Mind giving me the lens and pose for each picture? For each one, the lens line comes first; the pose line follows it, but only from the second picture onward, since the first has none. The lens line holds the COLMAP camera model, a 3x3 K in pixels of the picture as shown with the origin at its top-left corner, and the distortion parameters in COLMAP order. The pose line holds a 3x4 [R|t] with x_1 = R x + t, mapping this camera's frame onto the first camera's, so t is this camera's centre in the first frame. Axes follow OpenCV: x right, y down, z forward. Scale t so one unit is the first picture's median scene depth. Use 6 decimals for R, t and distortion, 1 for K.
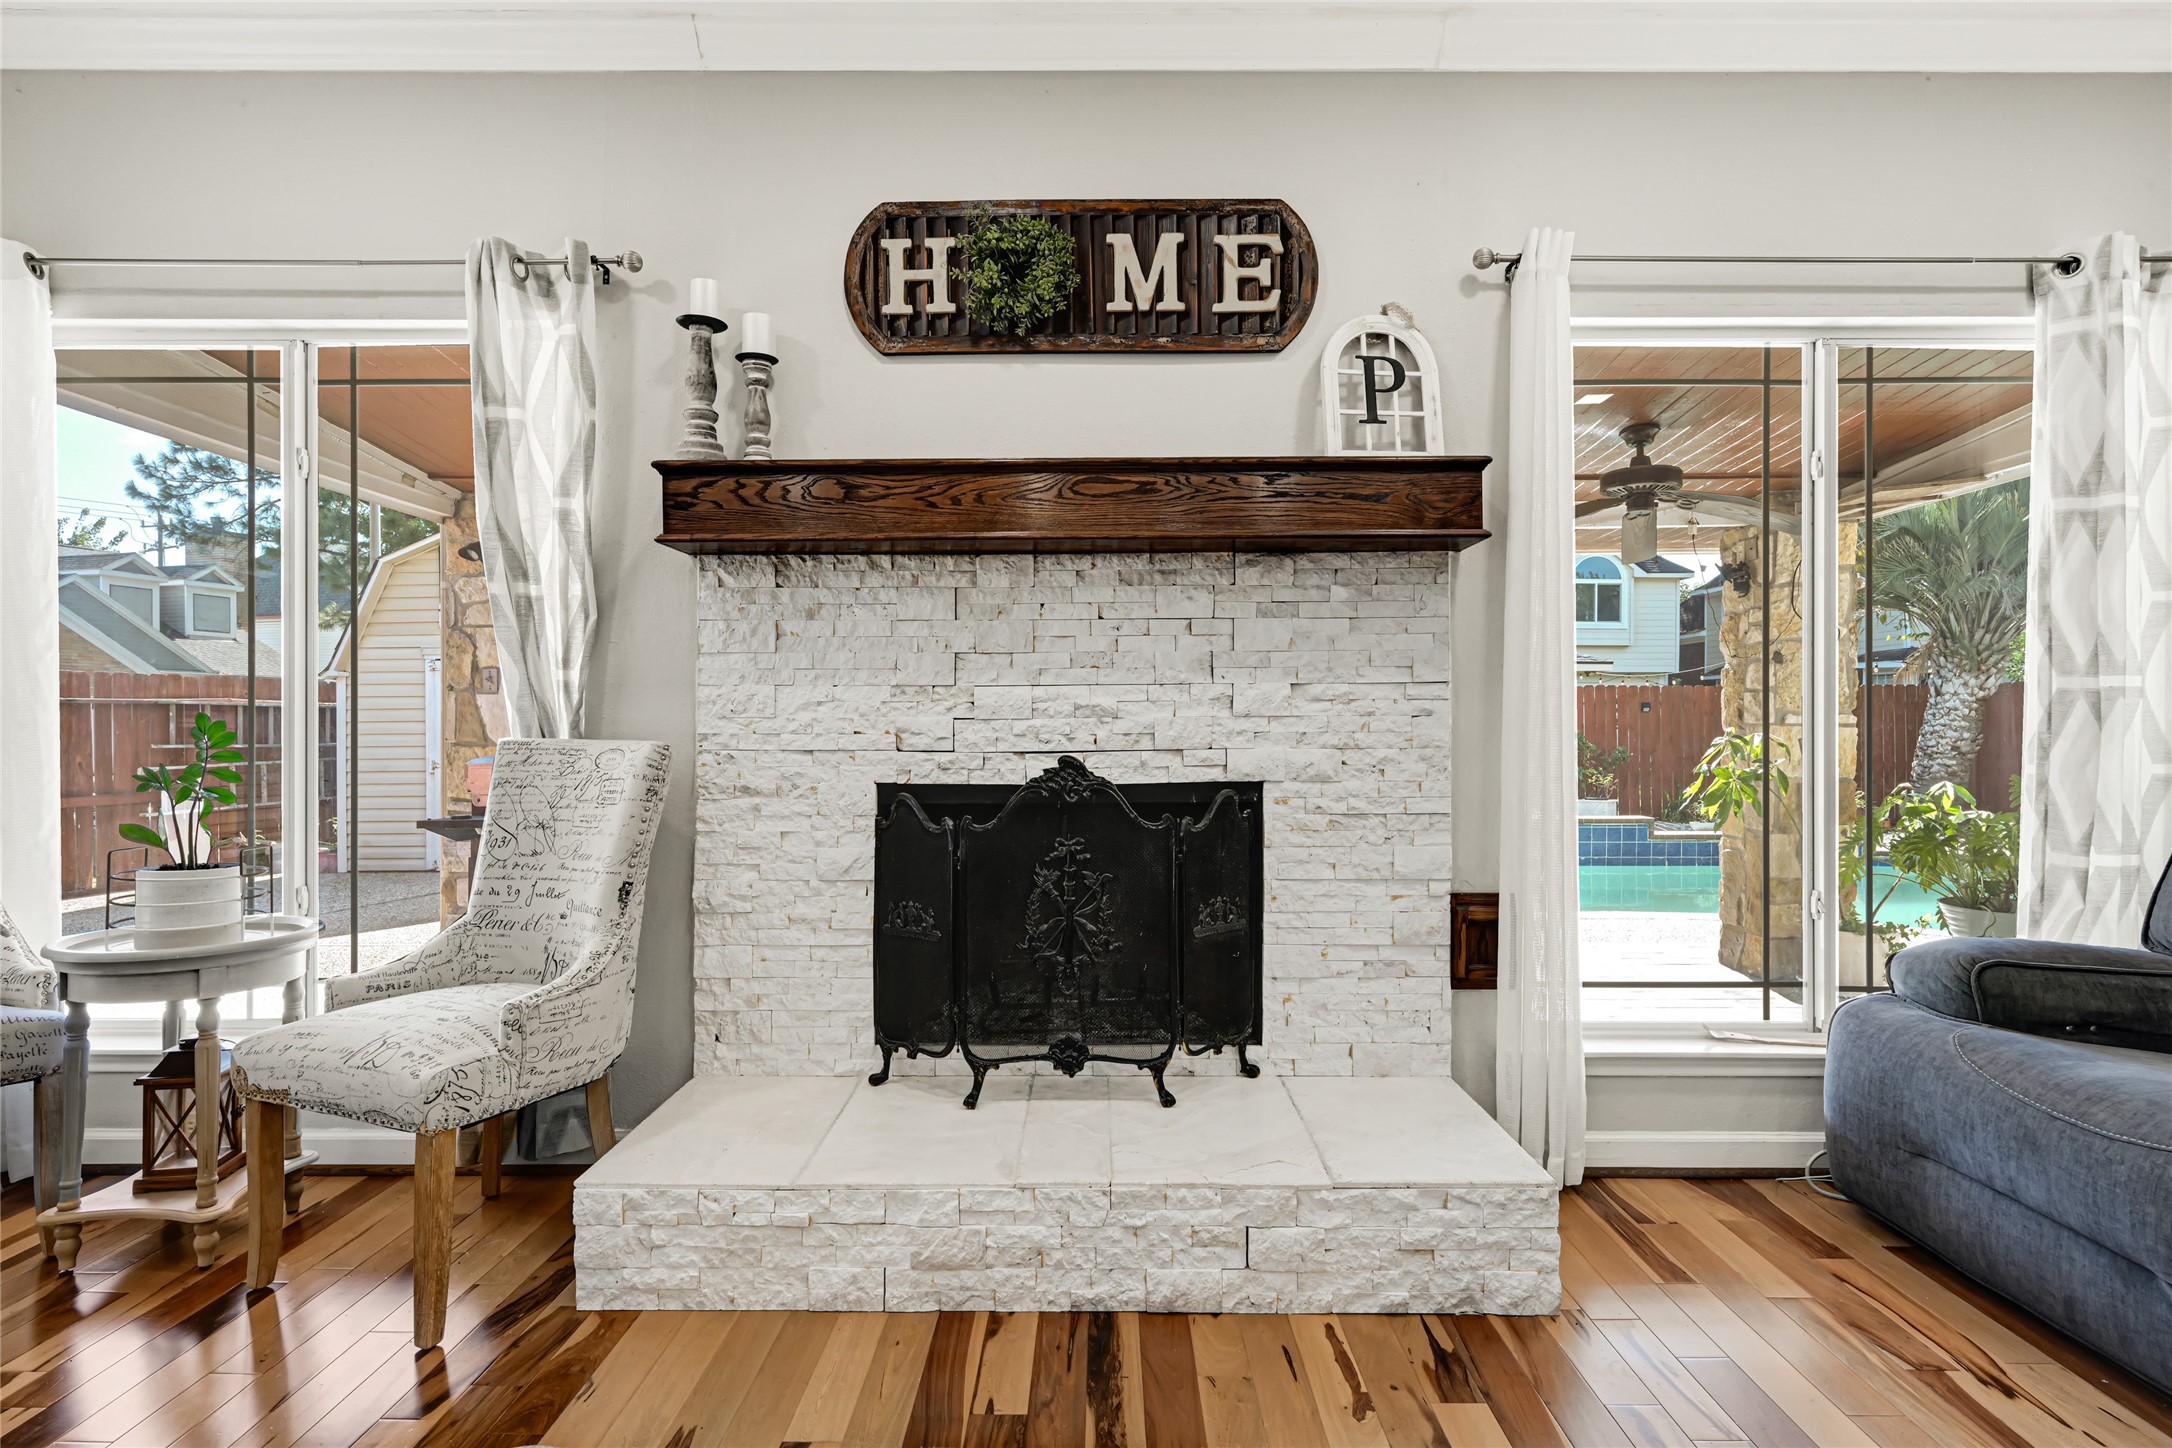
lens RADIAL K [[1092.2, 0, 1086.0], [0, 1092.2, 724.0], [0, 0, 1]] dist [0.000142, 0.000015]
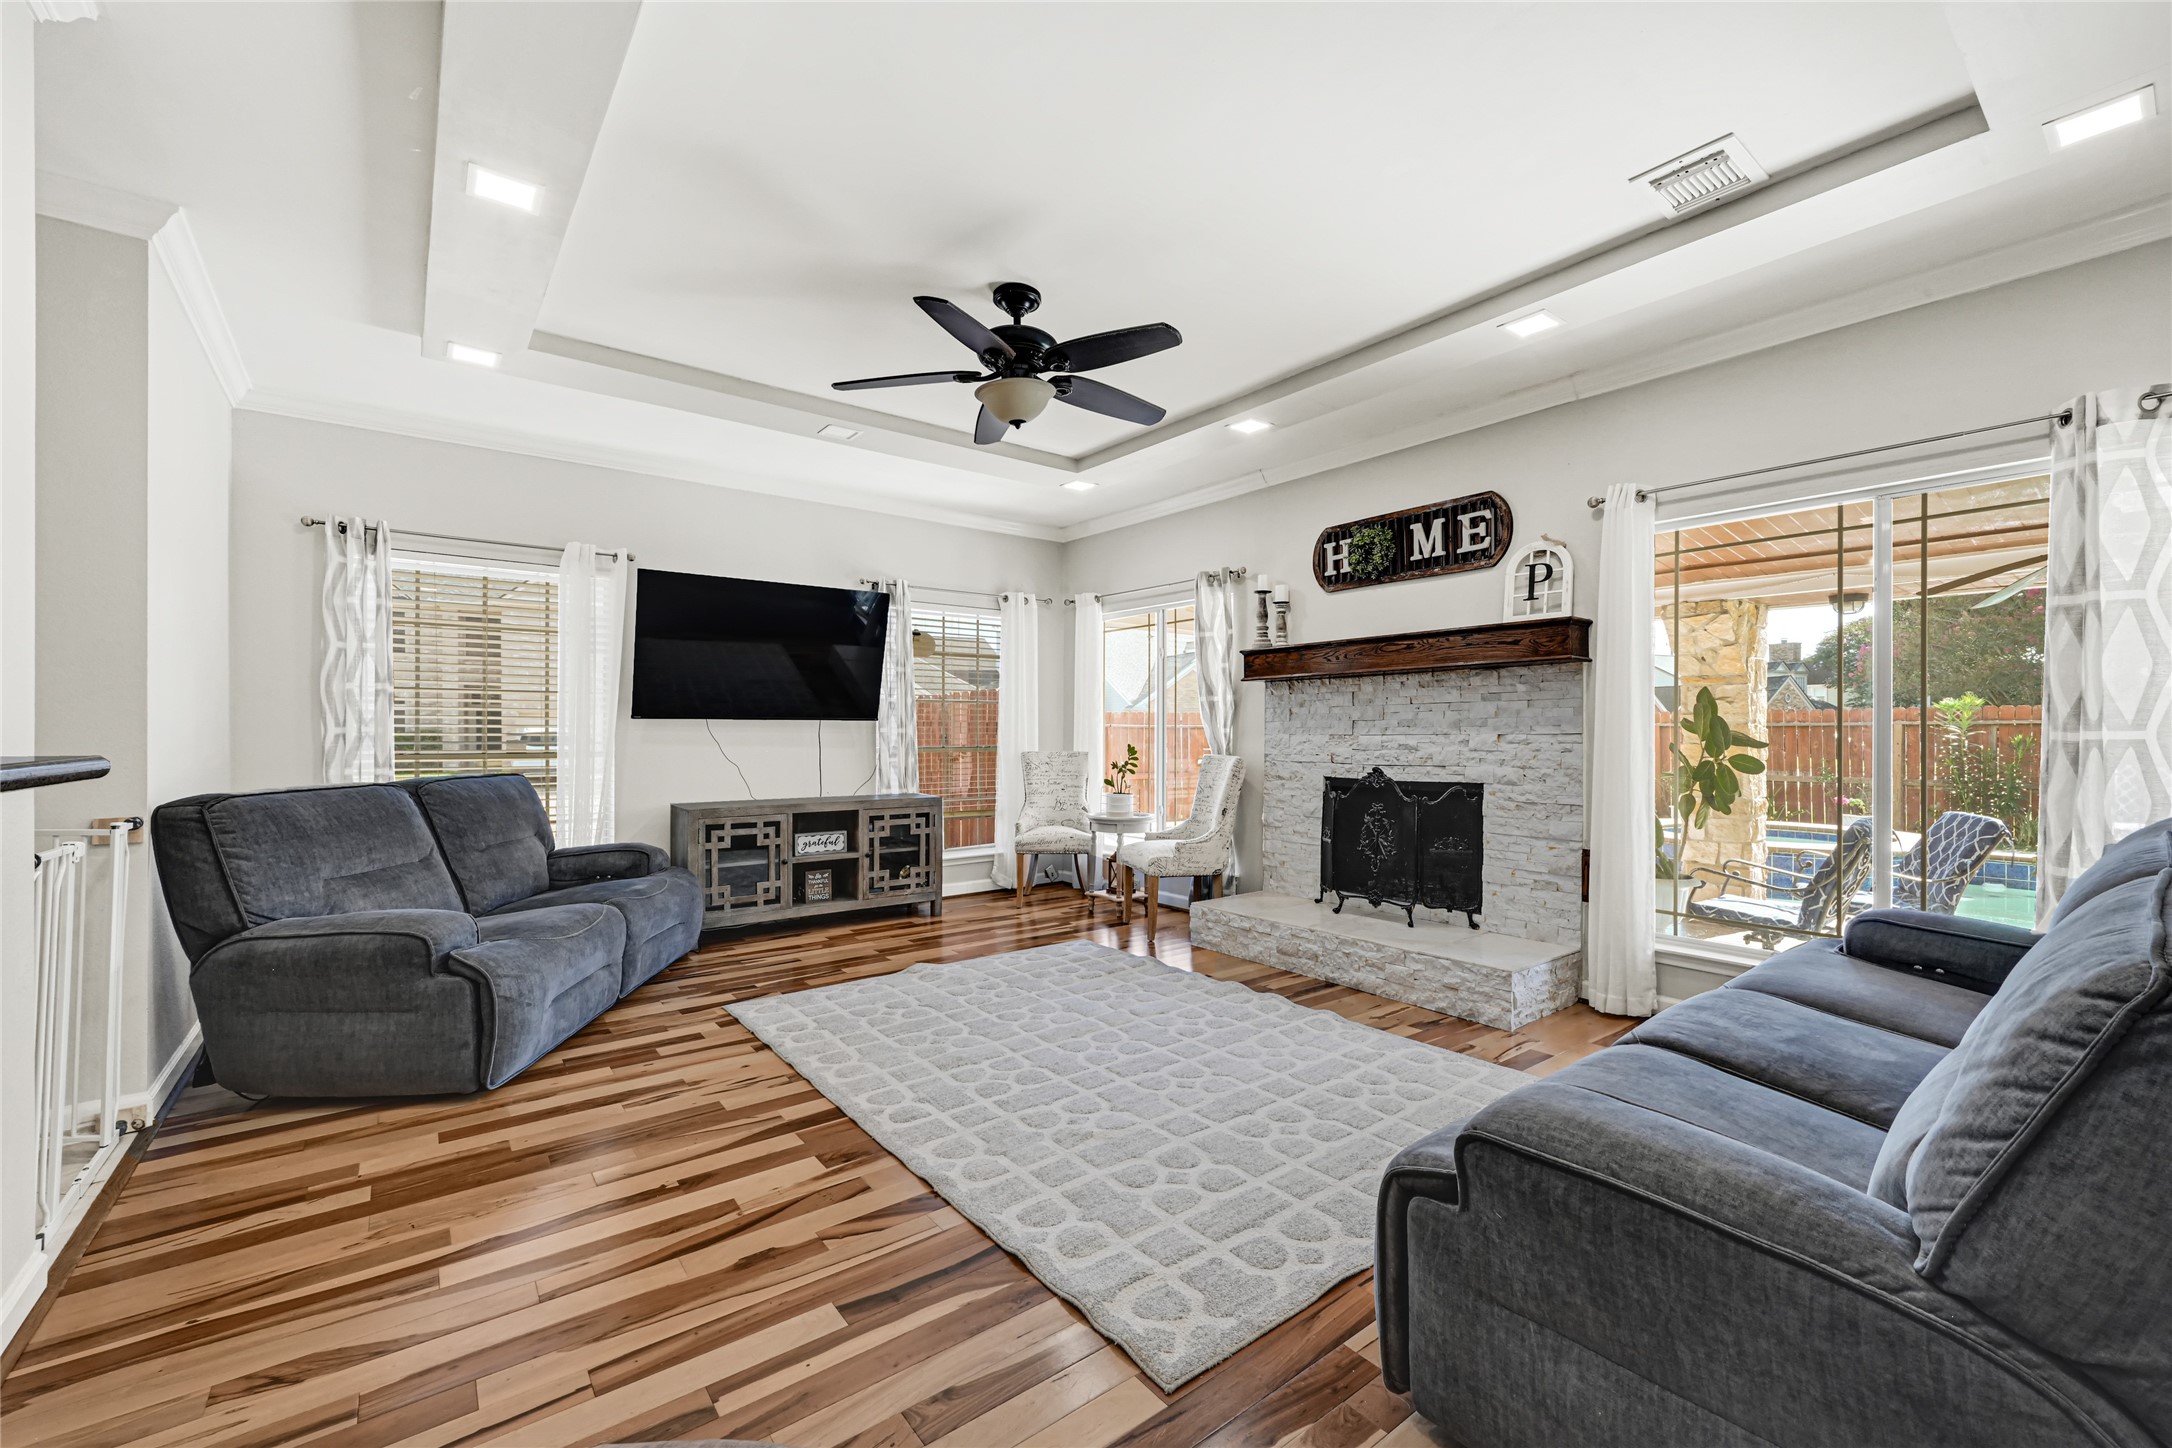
lens RADIAL K [[891.1, 0, 1093.2], [0, 891.1, 719.7], [0, 0, 1]] dist [0.000461, 0.000052]
pose [[0.622267, -0.010291, -0.782737, 0.999114], [-0.000448, 0.999909, -0.013503, -0.041699], [0.782805, 0.008754, 0.622206, -0.577577]]
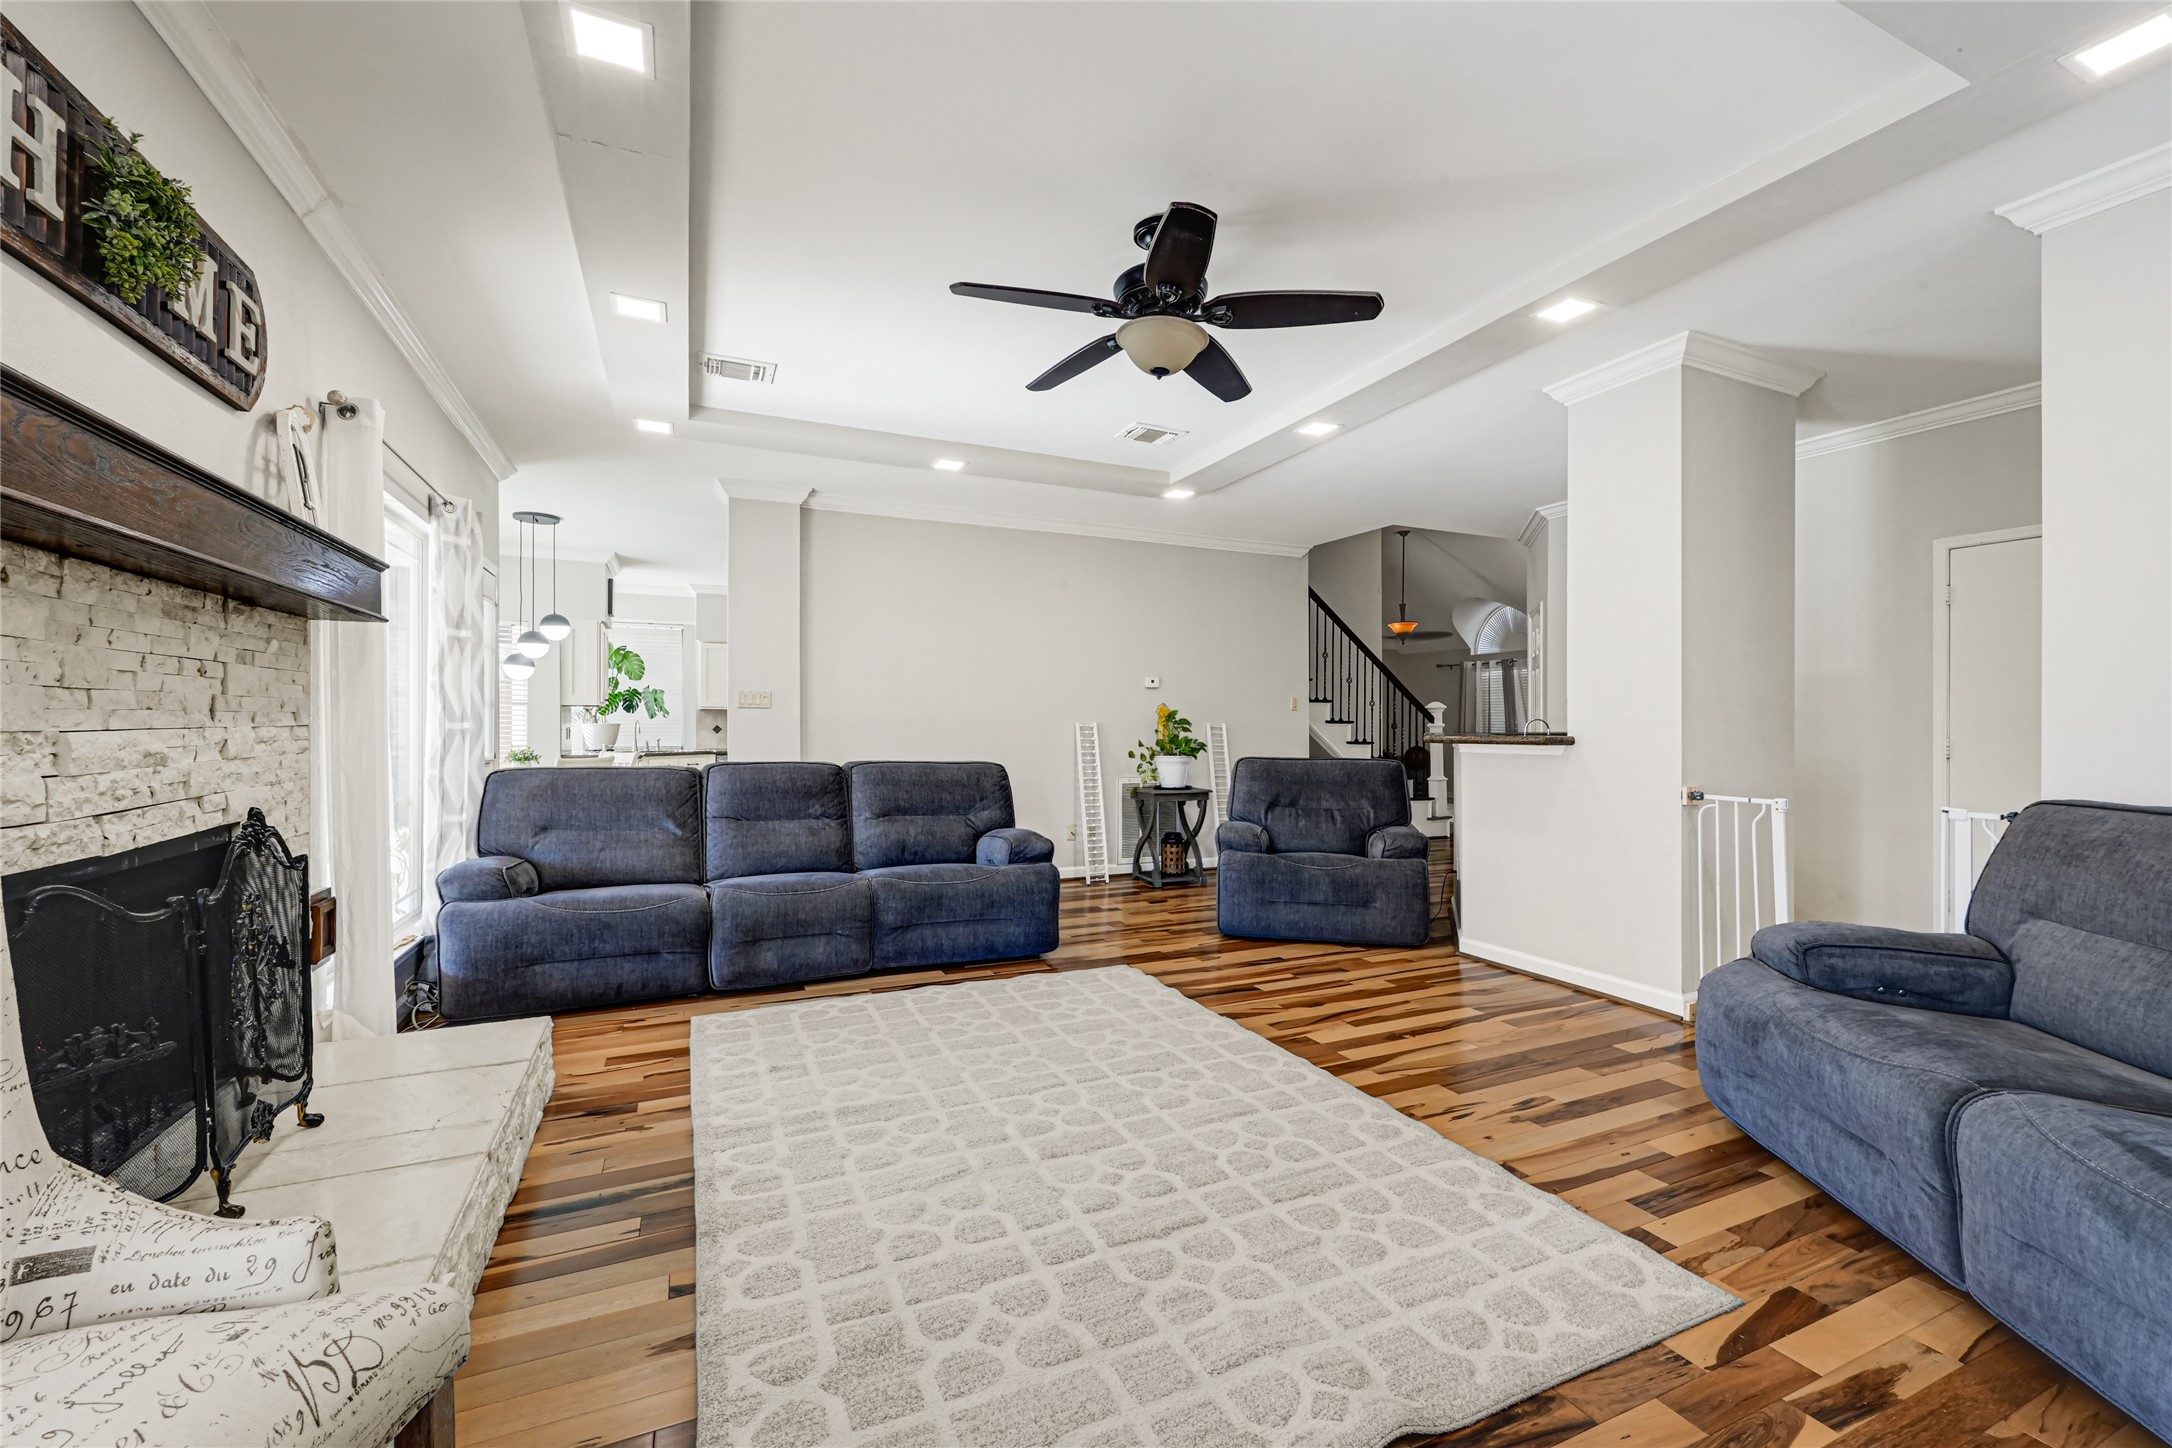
lens RADIAL K [[876.0, 0, 1080.5], [0, 876.0, 709.7], [0, 0, 1]] dist [-0.001244, 0.000052]
pose [[-0.410660, 0.014508, 0.911673, -0.932878], [-0.004440, 0.999830, -0.017911, -0.042031], [-0.911778, -0.011404, -0.410526, 0.614038]]
